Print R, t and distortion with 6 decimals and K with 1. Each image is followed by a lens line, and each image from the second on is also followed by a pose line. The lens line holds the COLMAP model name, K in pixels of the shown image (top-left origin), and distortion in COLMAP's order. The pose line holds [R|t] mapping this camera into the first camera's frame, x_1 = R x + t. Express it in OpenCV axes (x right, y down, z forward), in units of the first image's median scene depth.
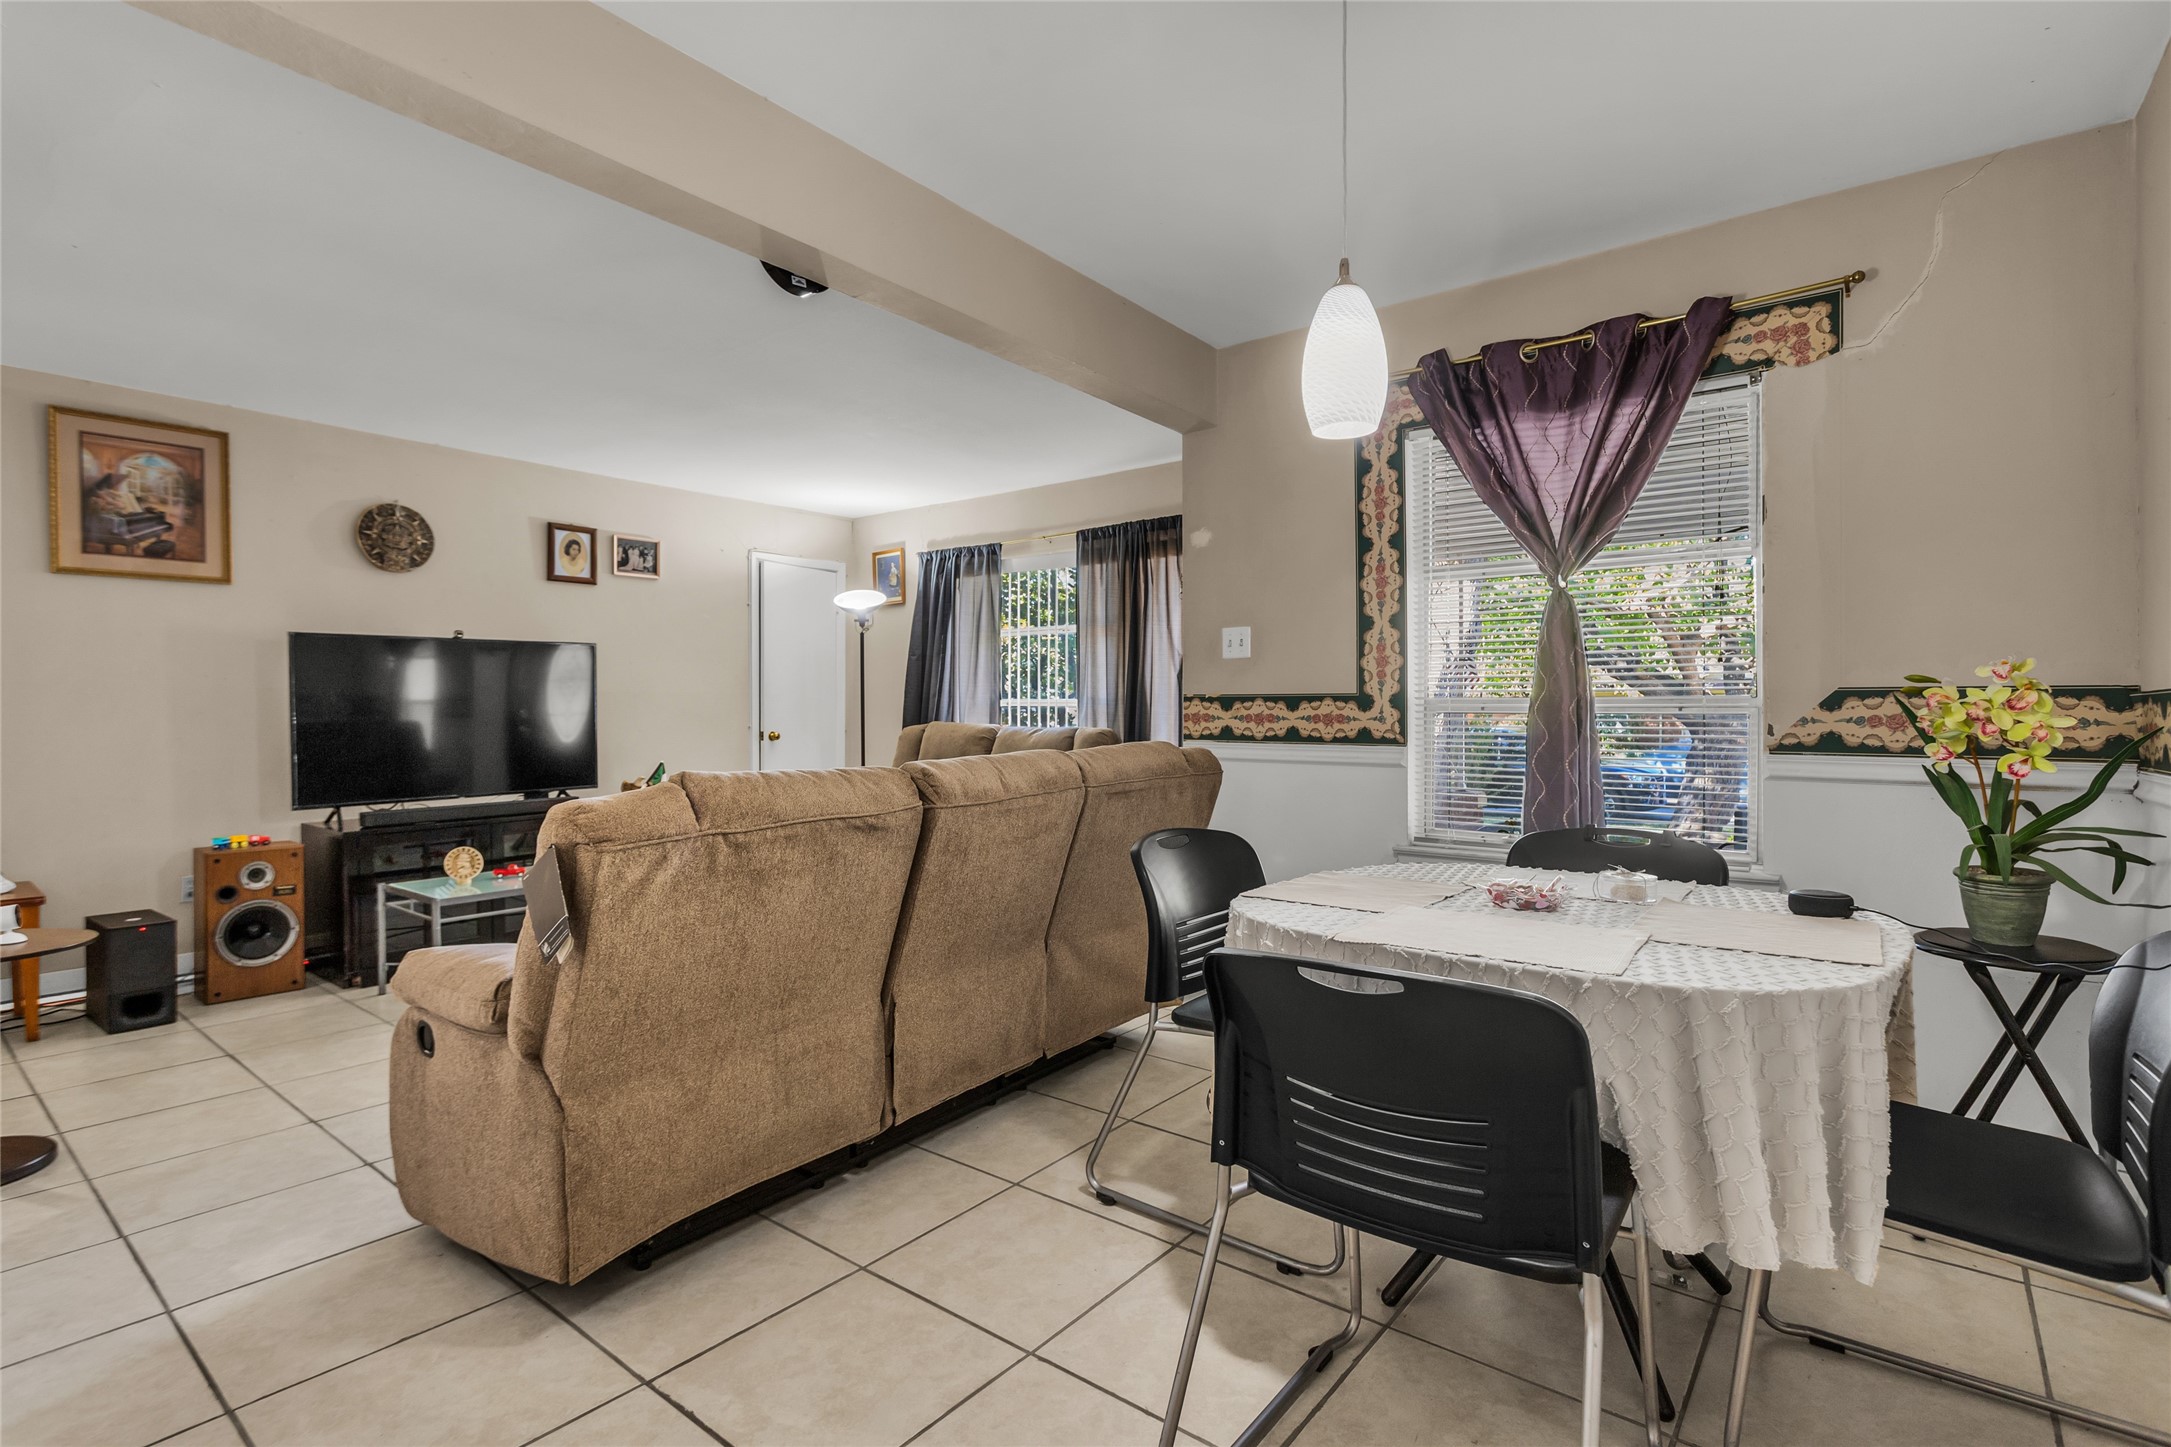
lens RADIAL K [[1025.8, 0, 1081.7], [0, 1025.8, 715.6], [0, 0, 1]] dist [0.001407, 0.000029]
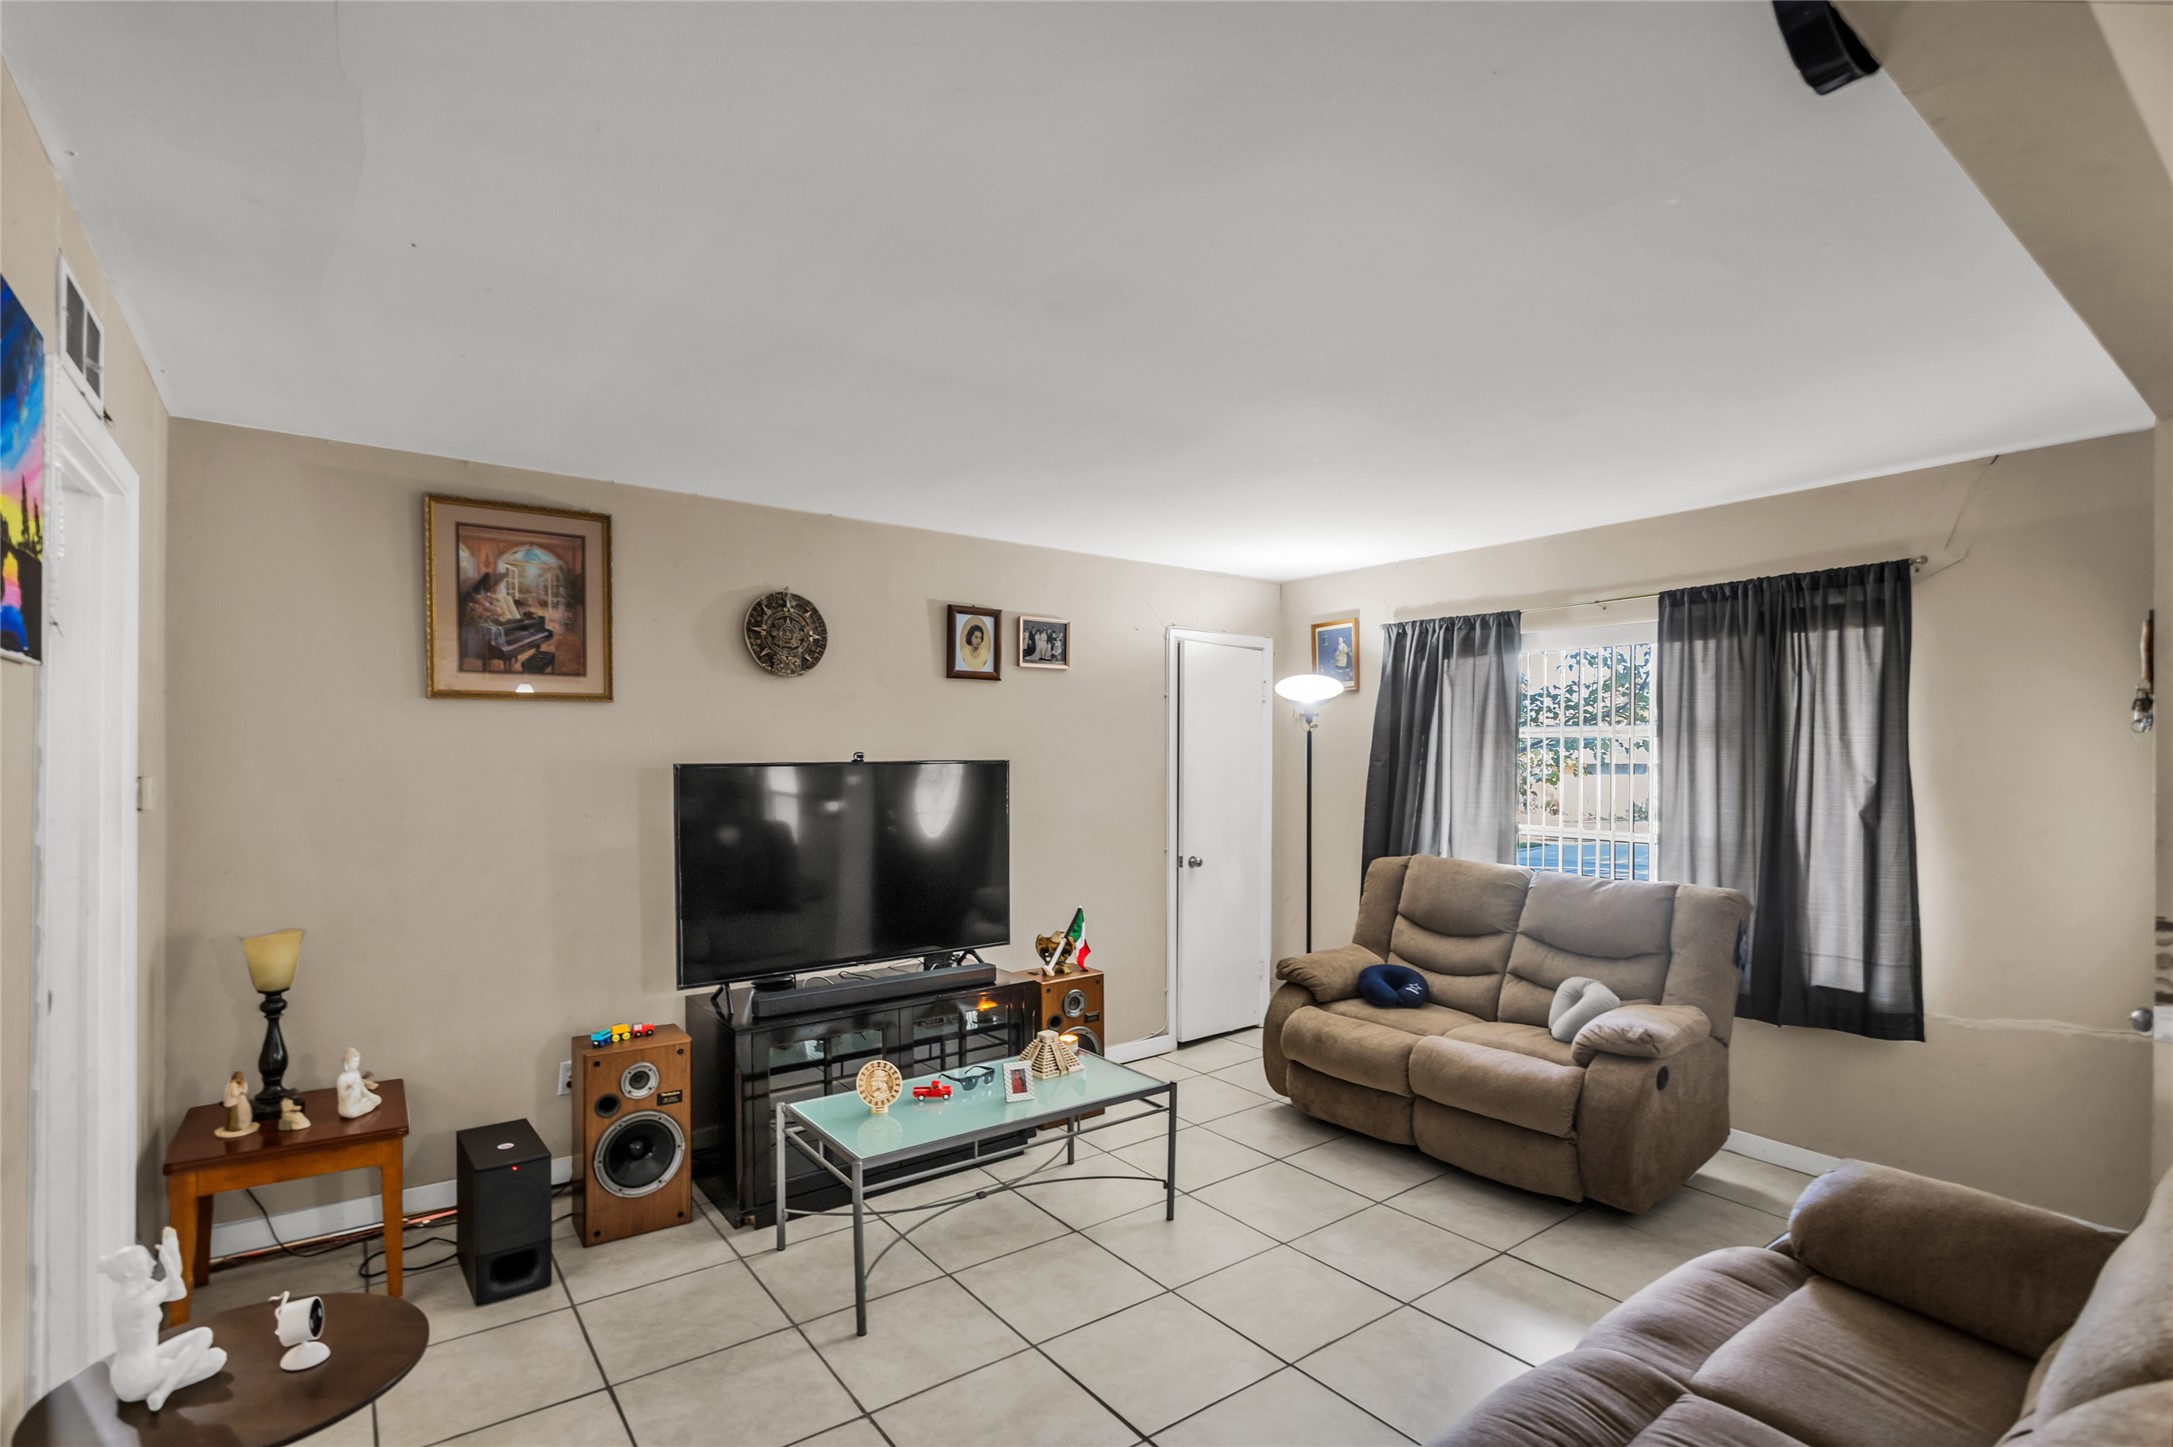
lens RADIAL K [[1039.9, 0, 1096.8], [0, 1039.9, 768.3], [0, 0, 1]] dist [-0.004891, 0.000600]
pose [[0.967741, 0.007792, -0.251827, -0.314497], [-0.006443, 0.999960, 0.006180, -0.103539], [0.251865, -0.004358, 0.967753, 0.377722]]
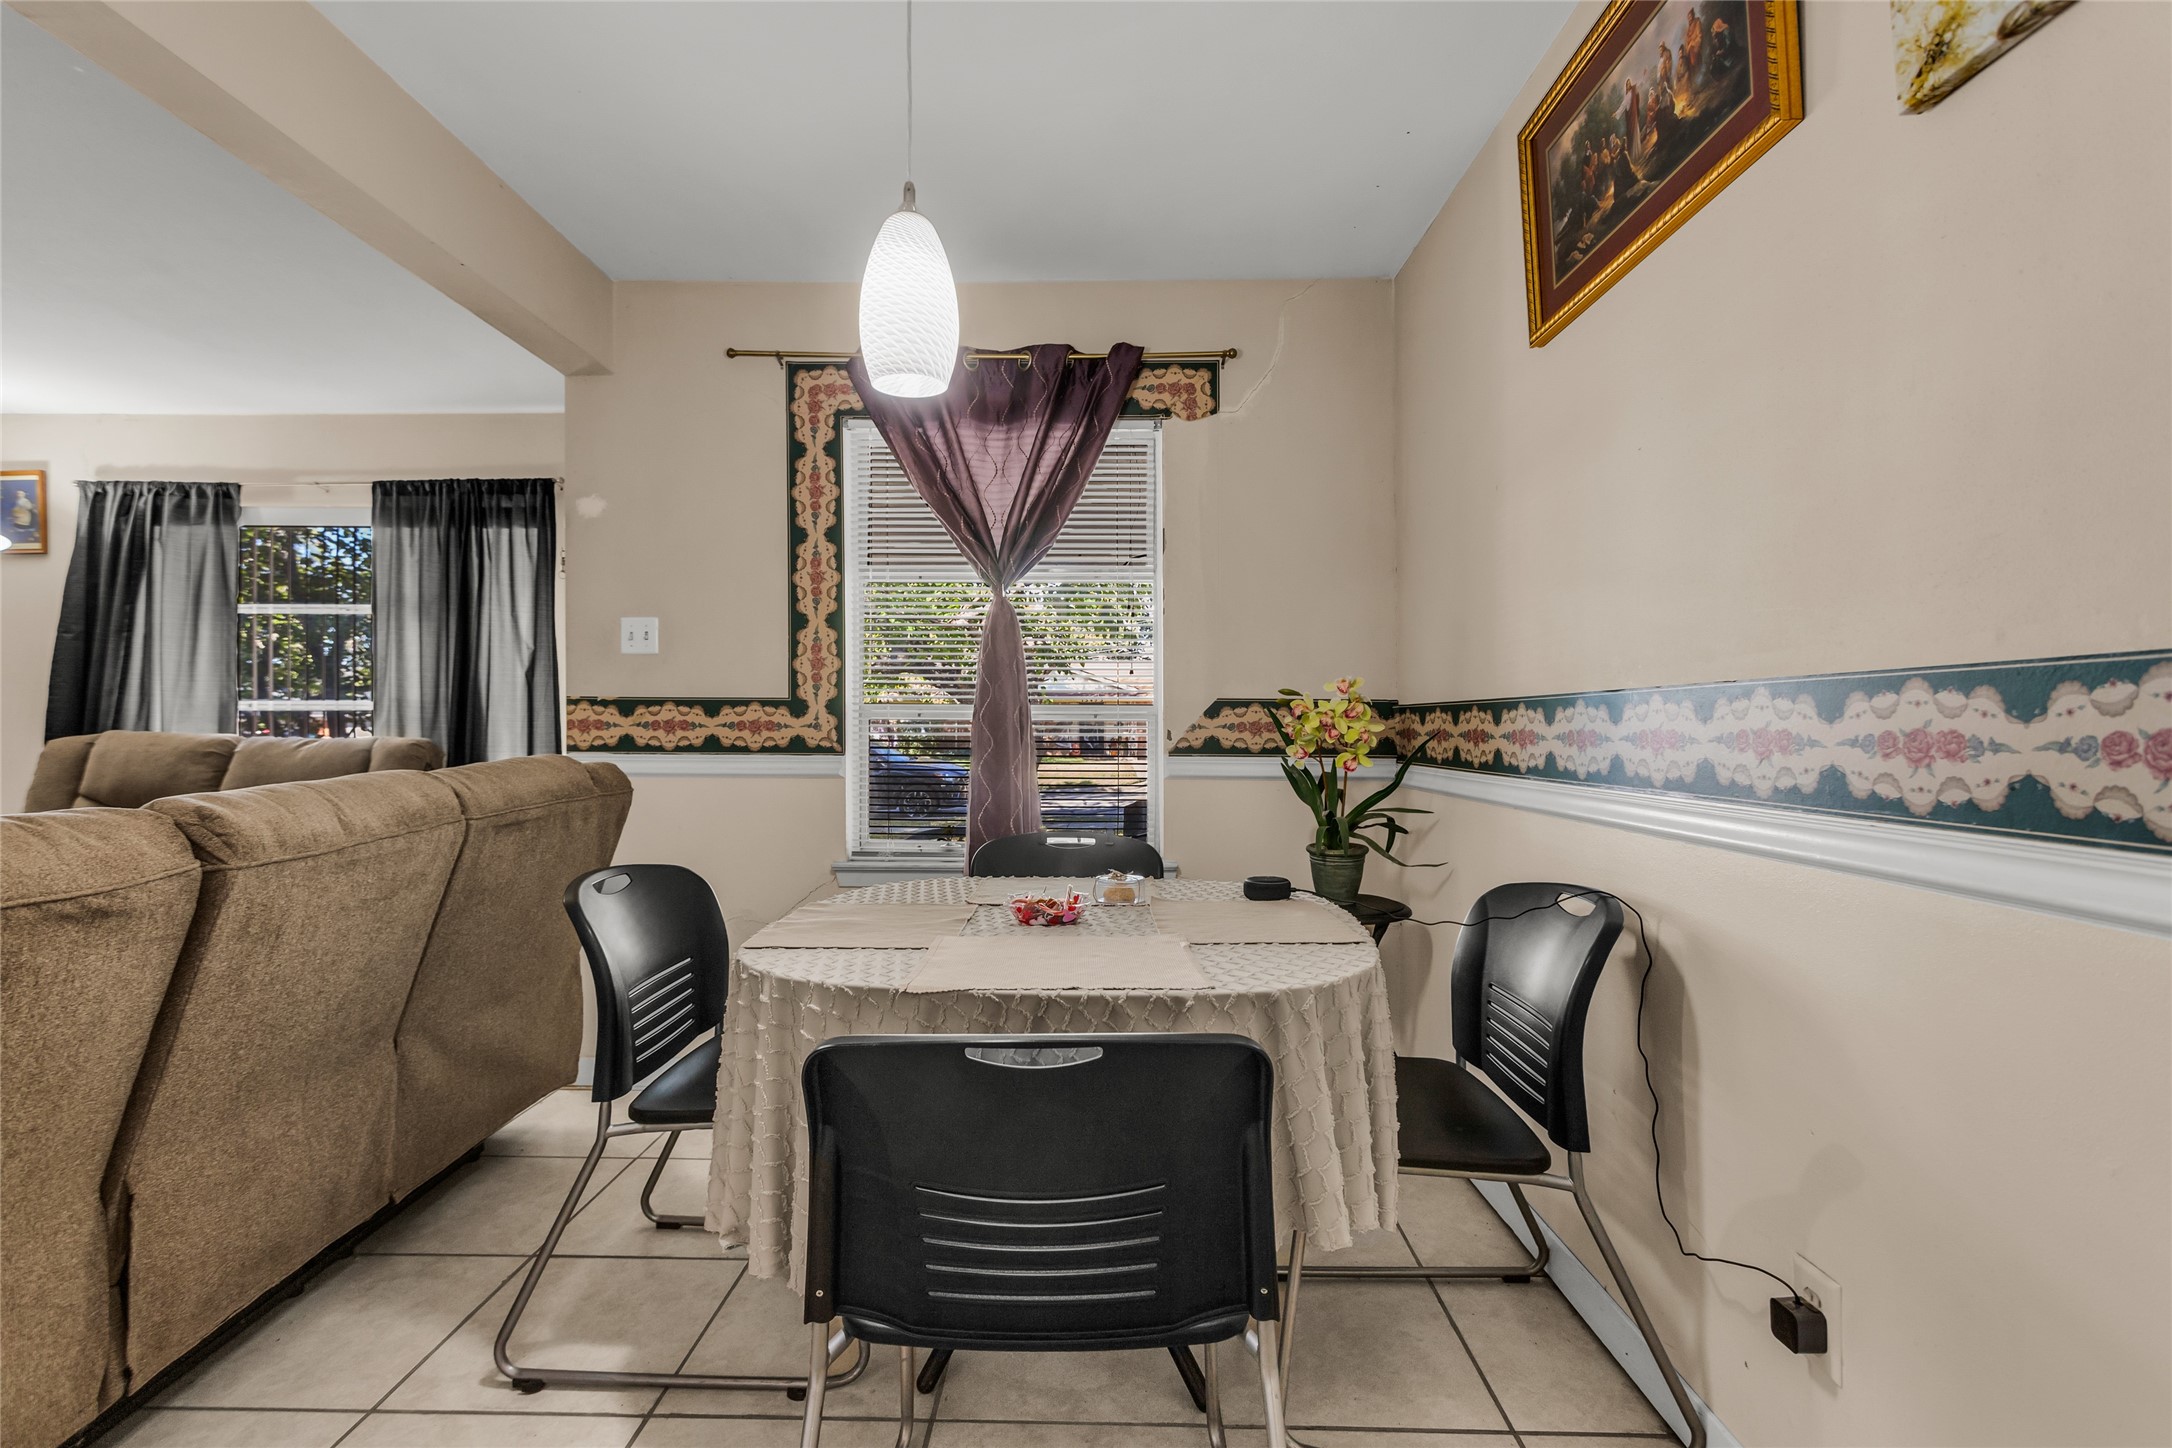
lens RADIAL K [[1020.7, 0, 1084.6], [0, 1020.7, 716.8], [0, 0, 1]] dist [-0.000483, 0.000397]
pose [[0.797154, 0.003202, 0.603768, -0.065659], [-0.000420, 0.999989, -0.004748, -0.000624], [-0.603776, 0.003531, 0.797146, 0.117429]]
